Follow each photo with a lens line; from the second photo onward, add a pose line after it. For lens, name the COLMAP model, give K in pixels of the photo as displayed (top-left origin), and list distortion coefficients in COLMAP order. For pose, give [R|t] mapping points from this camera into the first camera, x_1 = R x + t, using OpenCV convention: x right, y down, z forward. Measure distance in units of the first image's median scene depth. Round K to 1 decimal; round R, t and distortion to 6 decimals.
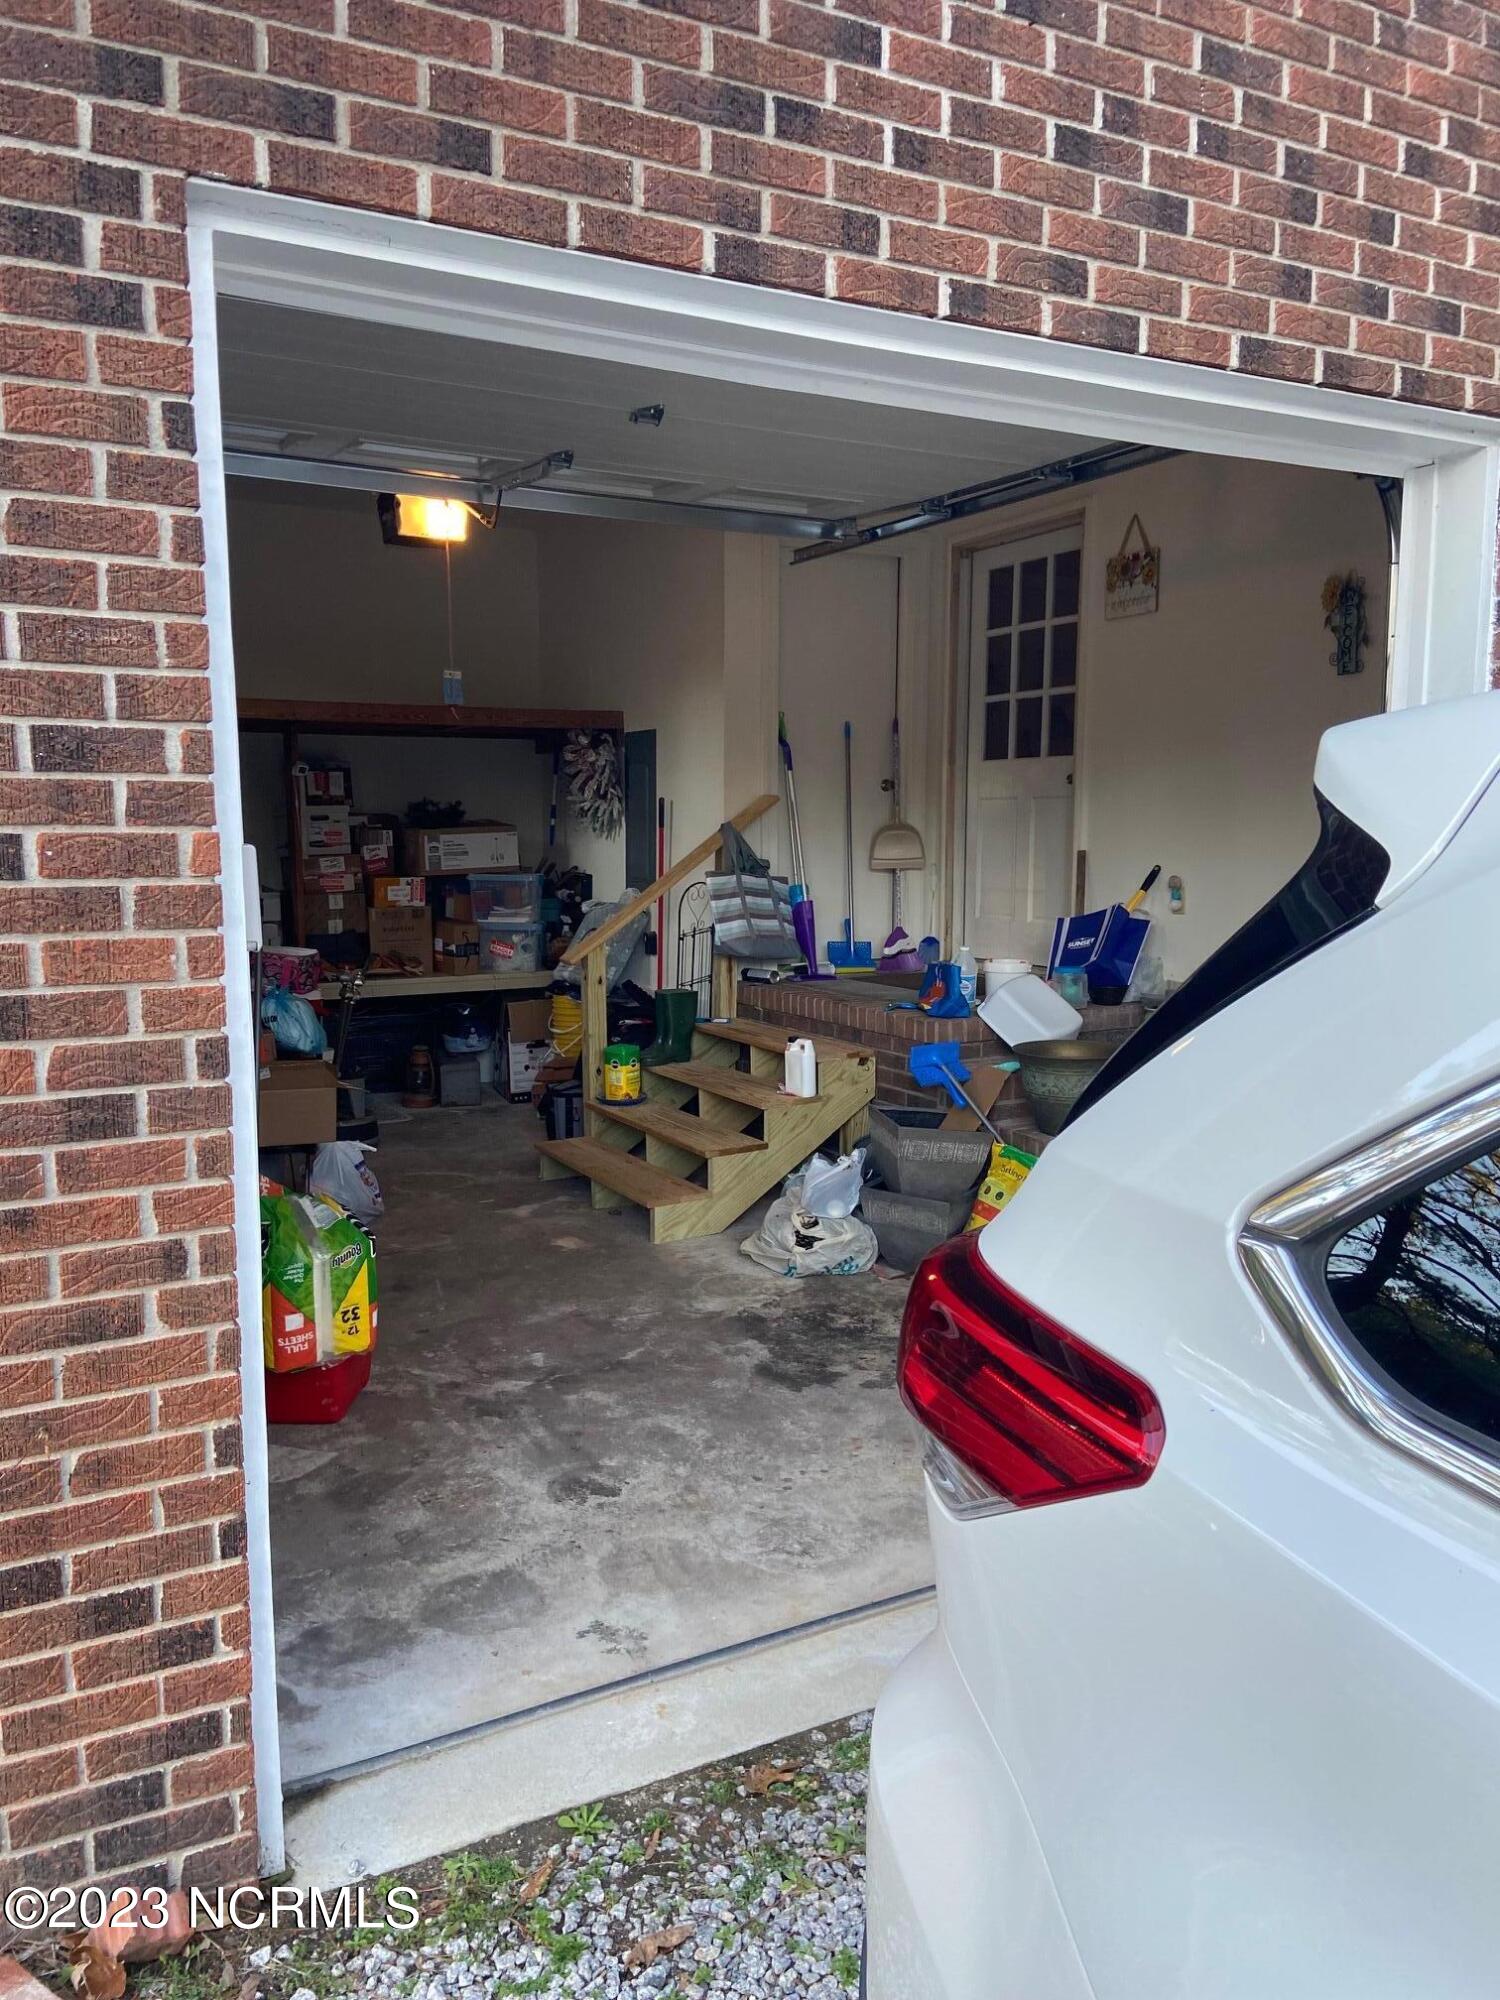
lens RADIAL K [[1537.2, 0, 709.2], [0, 1537.2, 1025.4], [0, 0, 1]] dist [0.124126, -0.158558]
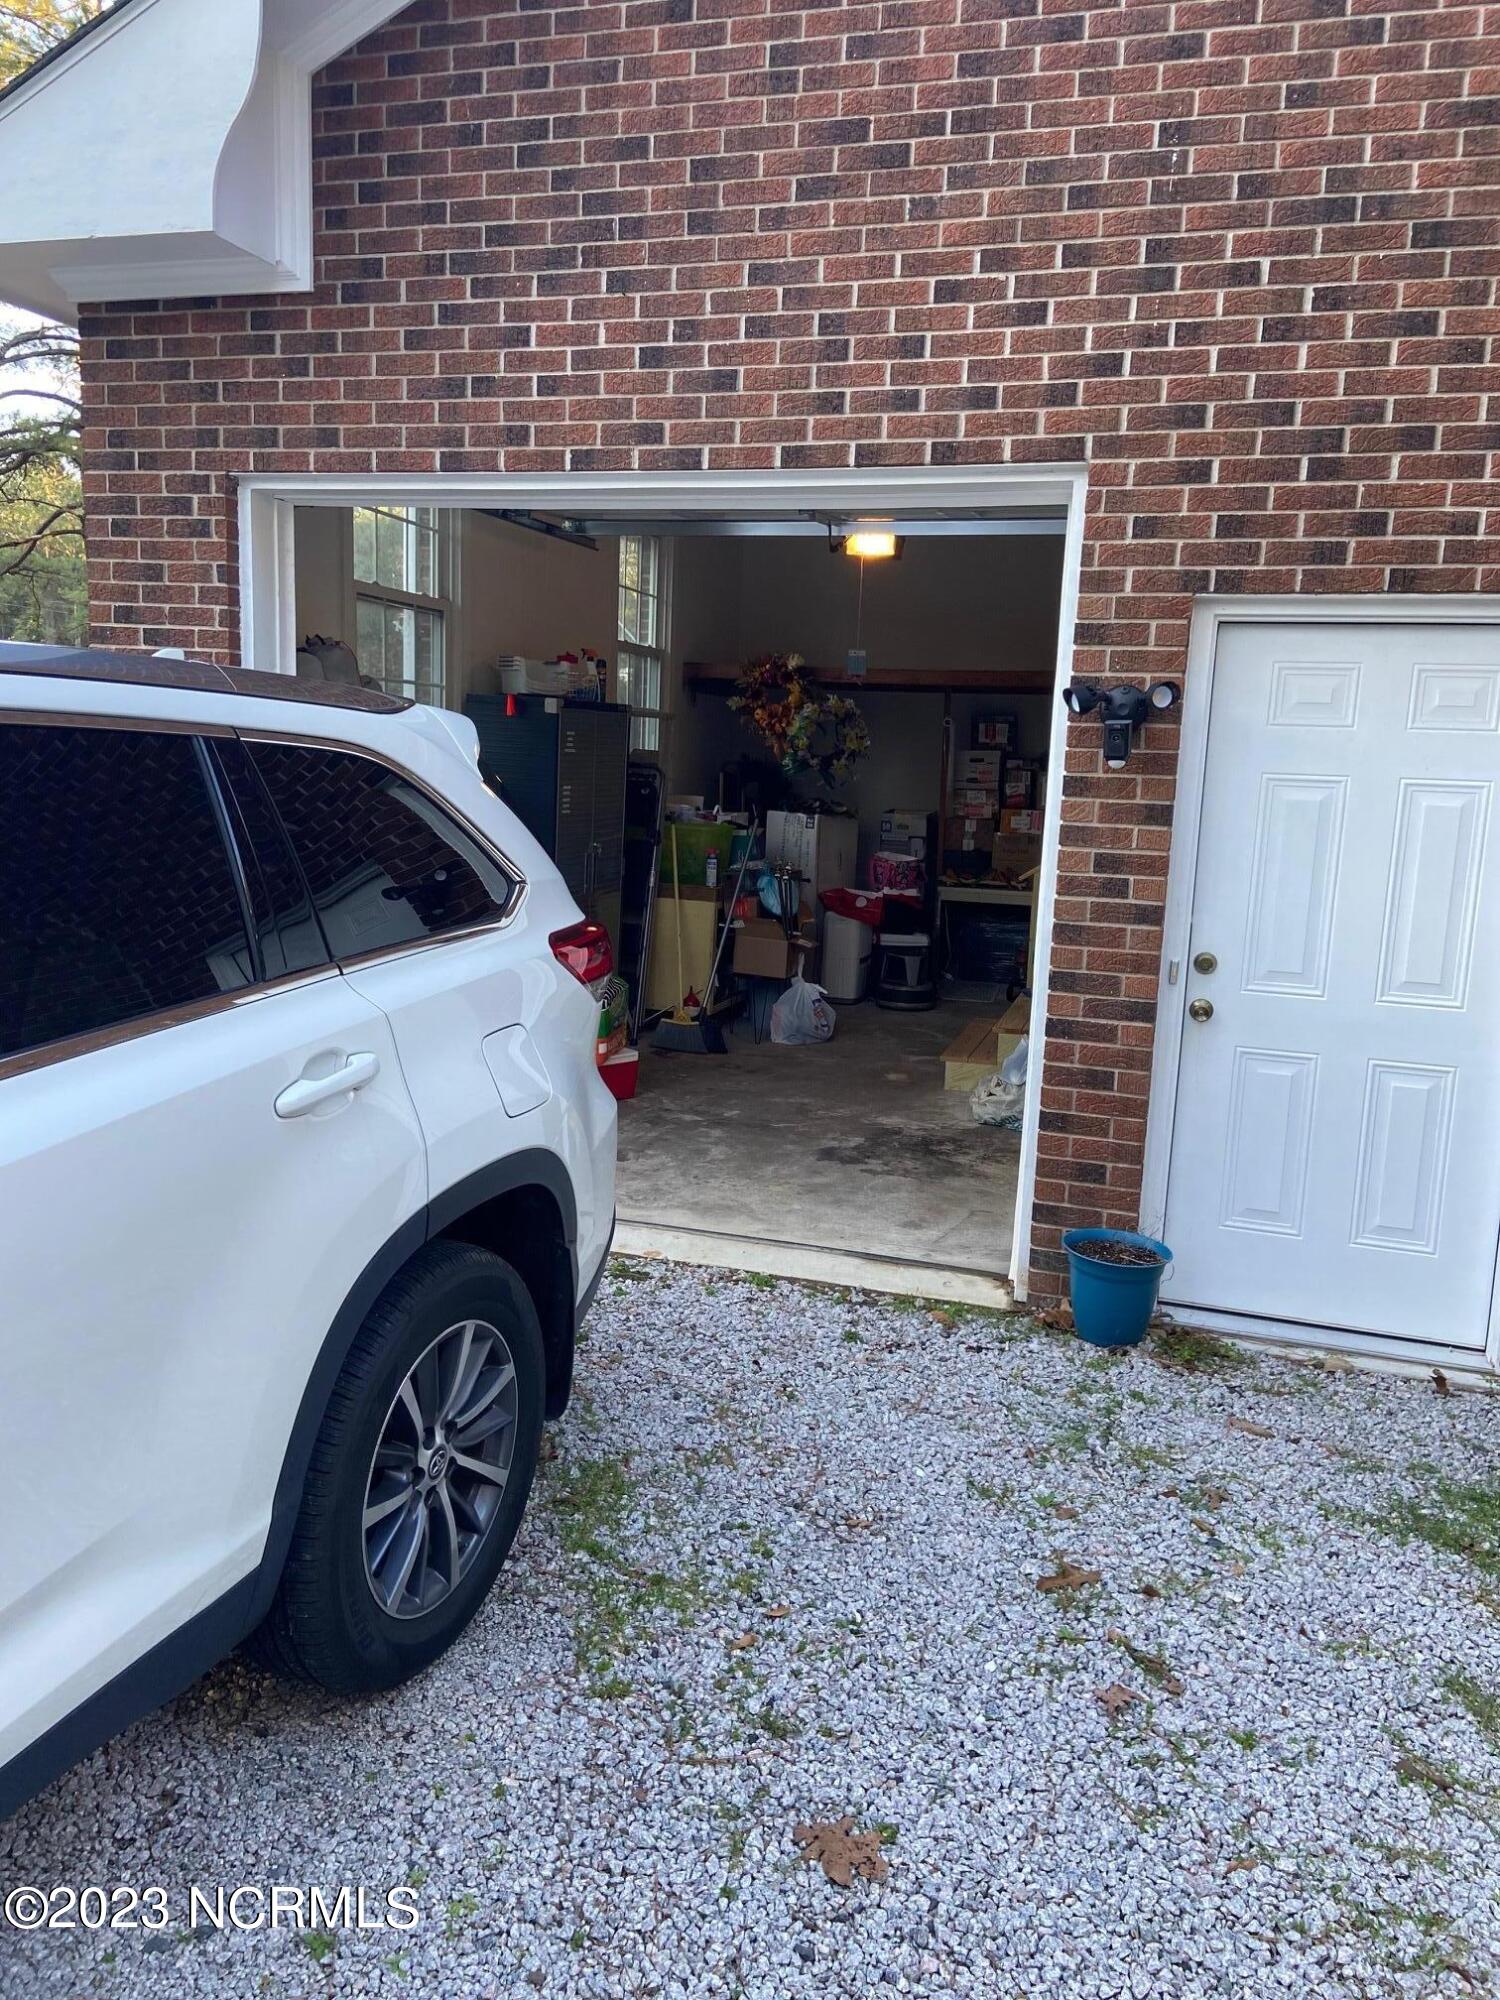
lens RADIAL K [[1537.2, 0, 709.2], [0, 1537.2, 1025.4], [0, 0, 1]] dist [0.124126, -0.158558]
pose [[0.680793, 0.159833, -0.714825, 1.467339], [-0.138951, 0.986363, 0.088212, 0.001500], [0.719176, 0.039272, 0.693717, -0.100629]]
